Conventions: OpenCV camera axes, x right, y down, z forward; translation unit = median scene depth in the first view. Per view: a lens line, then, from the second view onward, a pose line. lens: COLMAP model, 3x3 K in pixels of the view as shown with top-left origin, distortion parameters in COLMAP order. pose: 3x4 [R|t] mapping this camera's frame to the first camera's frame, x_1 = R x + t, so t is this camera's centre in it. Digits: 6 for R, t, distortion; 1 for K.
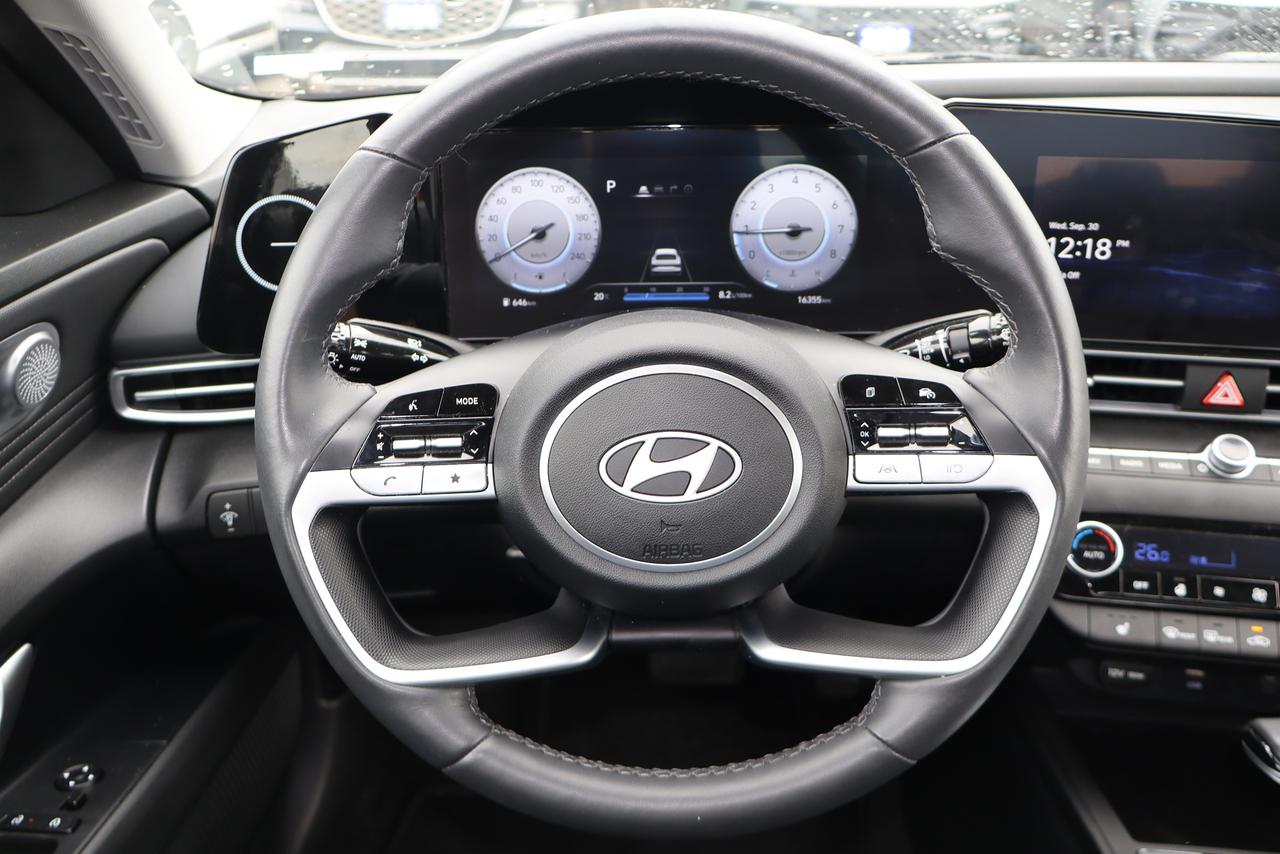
lens RADIAL K [[1067.9, 0, 643.9], [0, 1067.9, 432.2], [0, 0, 1]] dist [-0.006995, 0.009971]
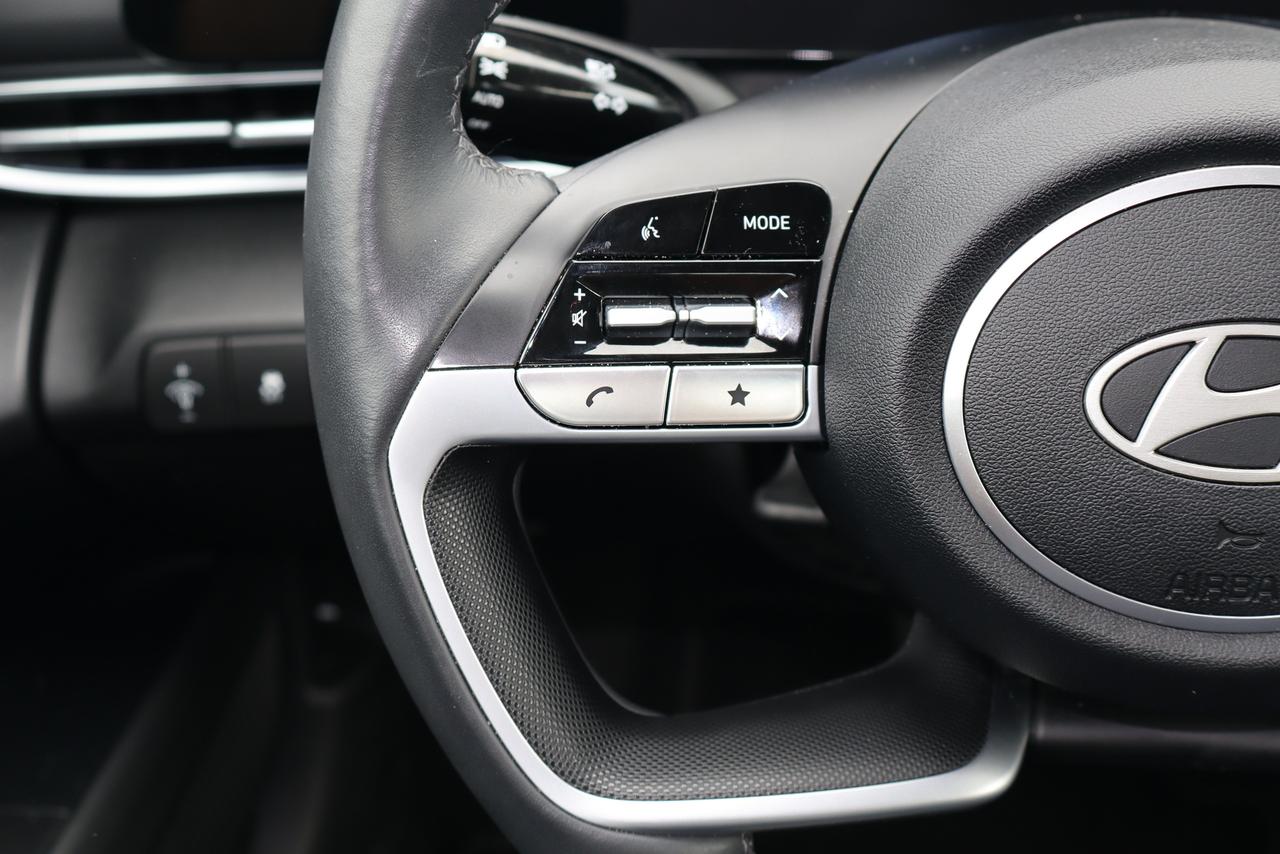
lens RADIAL K [[1735.8, 0, 642.1], [0, 1735.8, 426.1], [0, 0, 1]] dist [0.038706, 0.000000]
pose [[0.997651, 0.048142, -0.048738, -0.179516], [-0.040310, 0.987778, 0.150563, -0.052940], [0.055391, -0.148244, 0.987398, 0.262380]]
